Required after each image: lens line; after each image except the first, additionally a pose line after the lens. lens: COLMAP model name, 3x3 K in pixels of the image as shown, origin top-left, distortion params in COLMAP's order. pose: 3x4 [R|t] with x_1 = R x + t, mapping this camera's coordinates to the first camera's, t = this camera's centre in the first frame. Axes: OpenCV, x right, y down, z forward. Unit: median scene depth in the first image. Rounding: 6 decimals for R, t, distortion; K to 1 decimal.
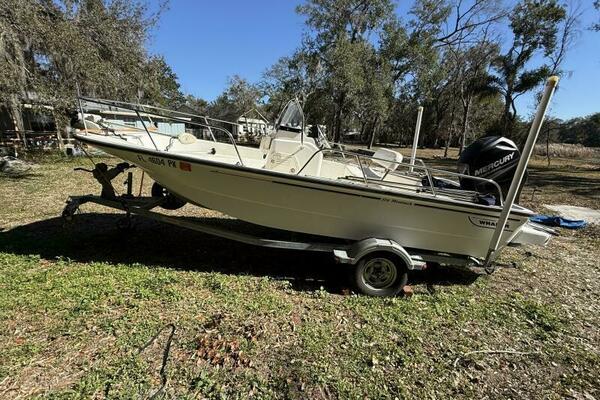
lens RADIAL K [[270.5, 0, 301.6], [0, 270.5, 199.8], [0, 0, 1]] dist [0.000697, -0.002530]
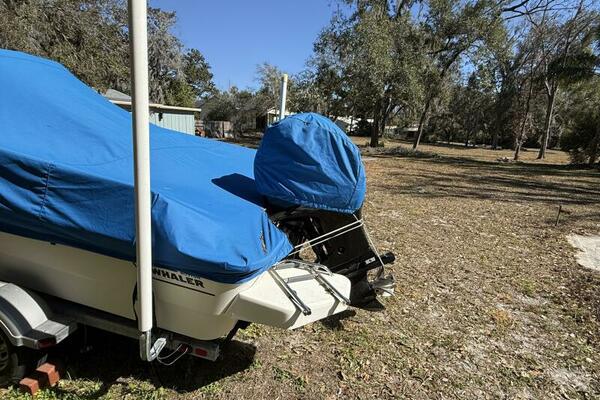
lens RADIAL K [[305.6, 0, 299.1], [0, 305.6, 199.0], [0, 0, 1]] dist [0.000457, 0.001768]
pose [[0.983977, 0.051767, -0.170612, 0.093969], [-0.054442, 0.998456, -0.011038, -0.005819], [0.169777, 0.020150, 0.985276, 0.043399]]
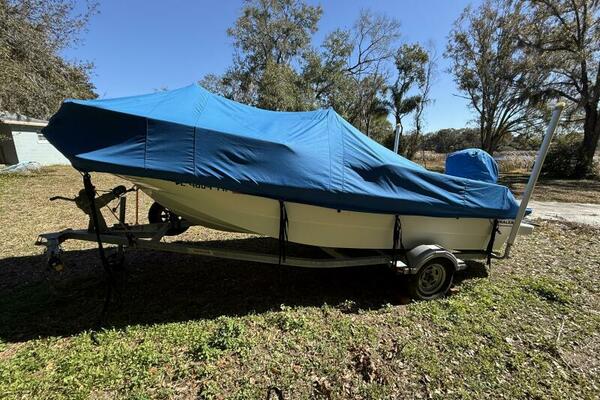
lens RADIAL K [[236.5, 0, 300.1], [0, 236.5, 200.2], [0, 0, 1]] dist [-0.002125, -0.000203]
pose [[0.959469, -0.069432, 0.273127, -0.041656], [0.072097, 0.997398, 0.000278, -0.007025], [-0.272435, 0.019425, 0.961978, 0.021606]]
